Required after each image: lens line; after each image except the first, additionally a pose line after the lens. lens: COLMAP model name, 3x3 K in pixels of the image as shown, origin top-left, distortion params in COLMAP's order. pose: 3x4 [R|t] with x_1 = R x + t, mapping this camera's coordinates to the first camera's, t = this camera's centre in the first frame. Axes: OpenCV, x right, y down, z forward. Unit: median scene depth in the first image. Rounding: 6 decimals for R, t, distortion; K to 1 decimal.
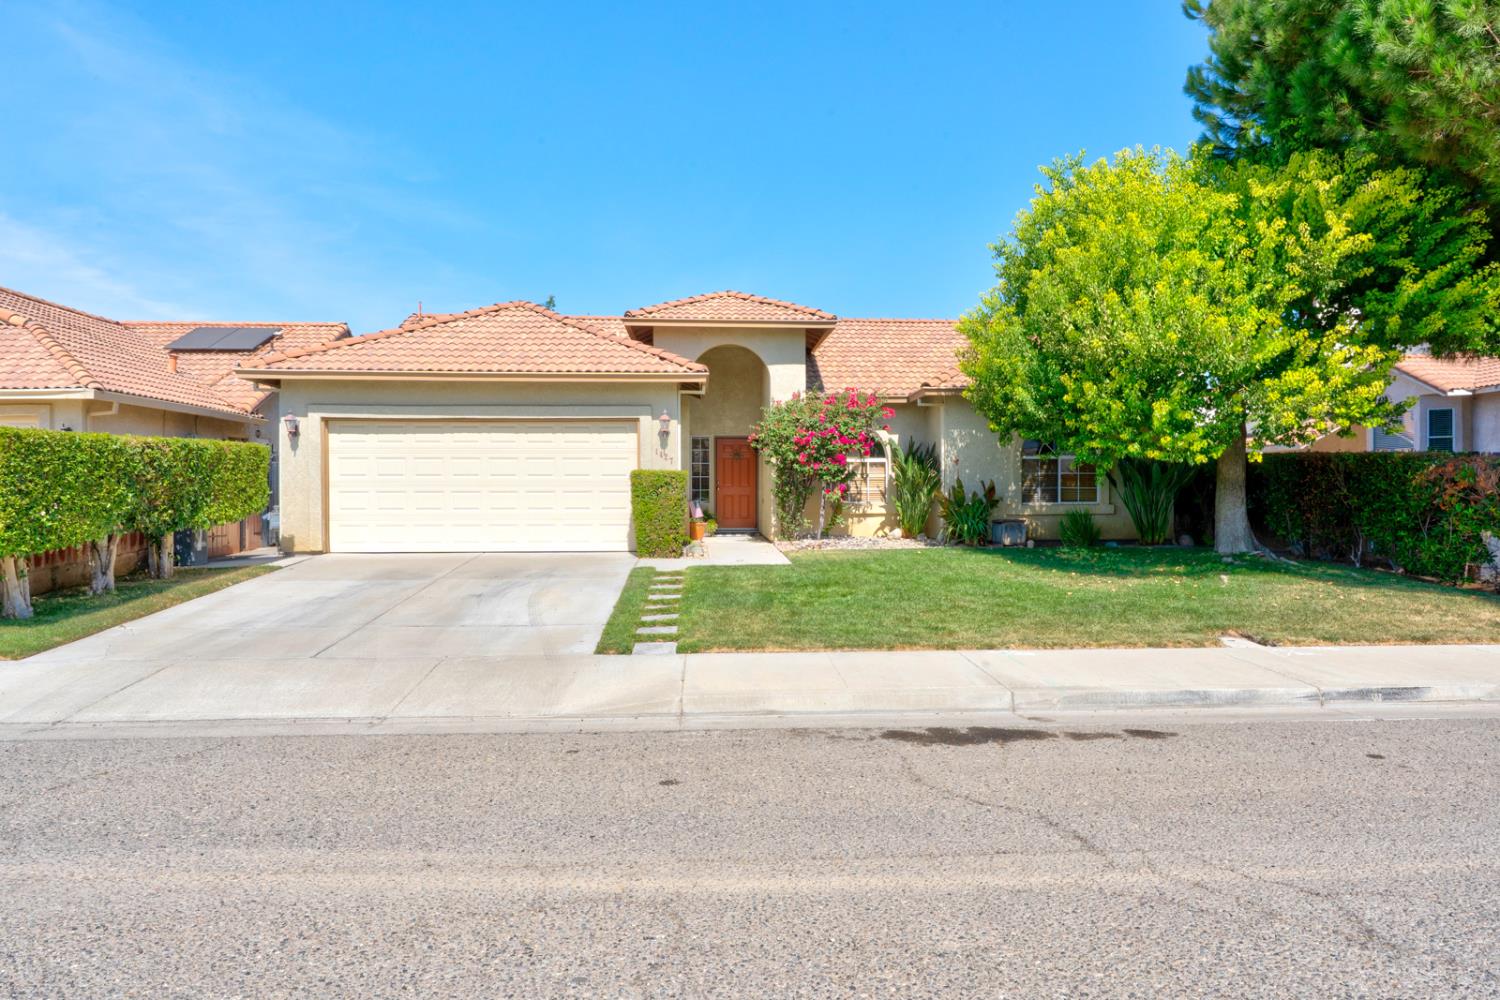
lens RADIAL K [[905.6, 0, 715.7], [0, 905.6, 498.5], [0, 0, 1]] dist [-0.001701, -0.000417]
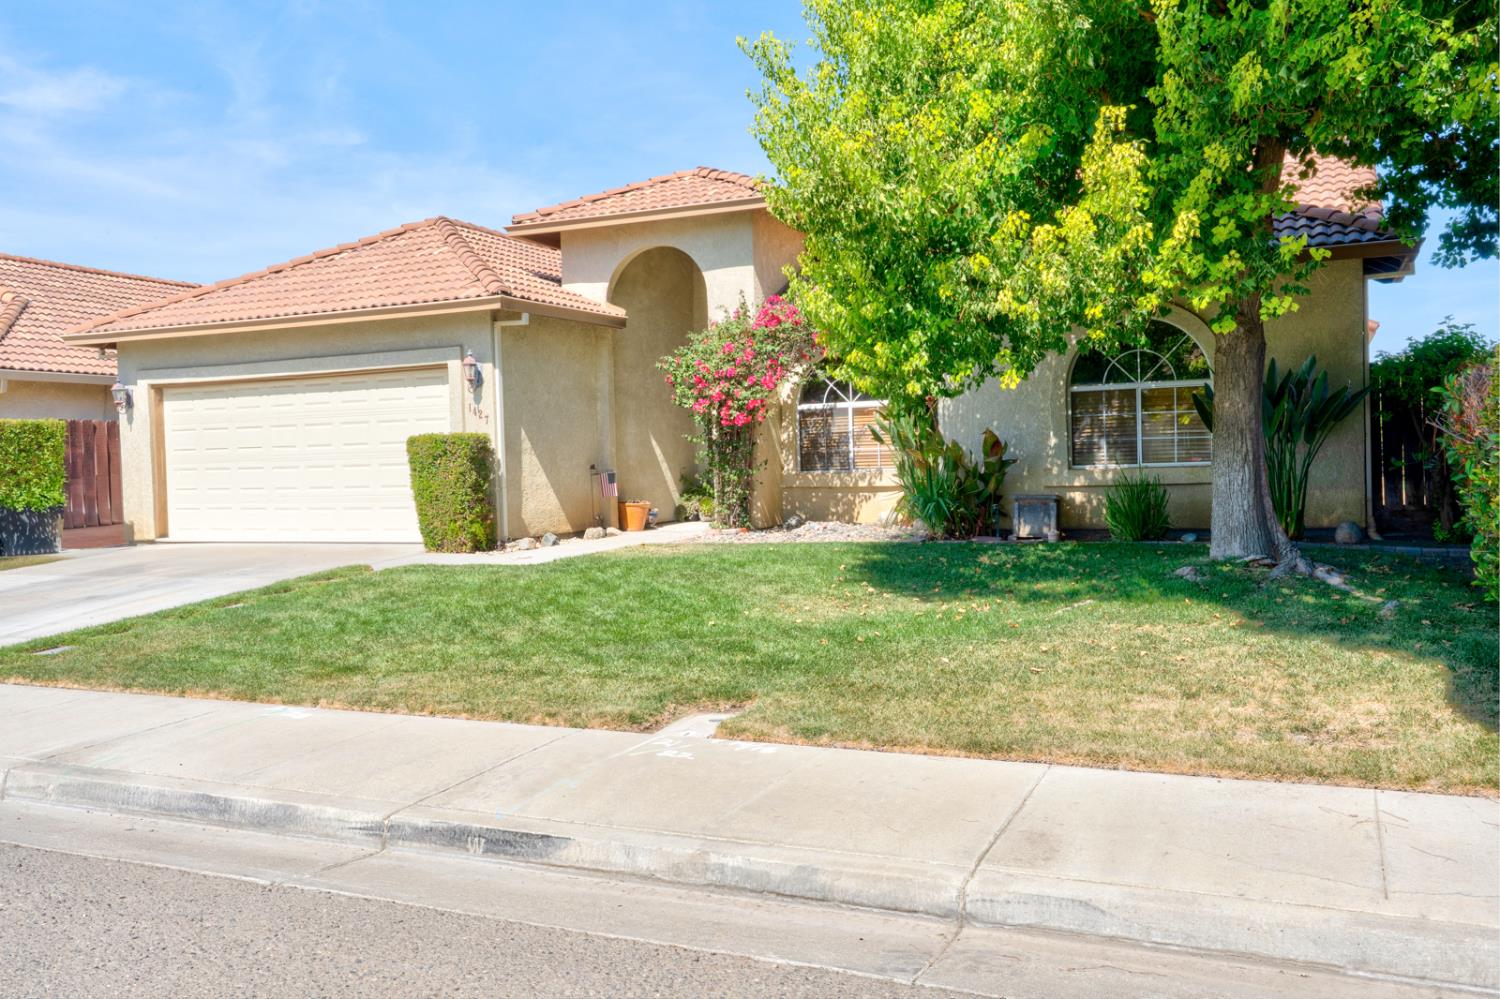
lens RADIAL K [[1222.9, 0, 694.9], [0, 1222.9, 497.0], [0, 0, 1]] dist [-0.003211, 0.000341]
pose [[0.888034, -0.008706, -0.459696, 0.552820], [0.021570, 0.999509, 0.022739, 0.001773], [0.459272, -0.030109, 0.887785, 0.203991]]
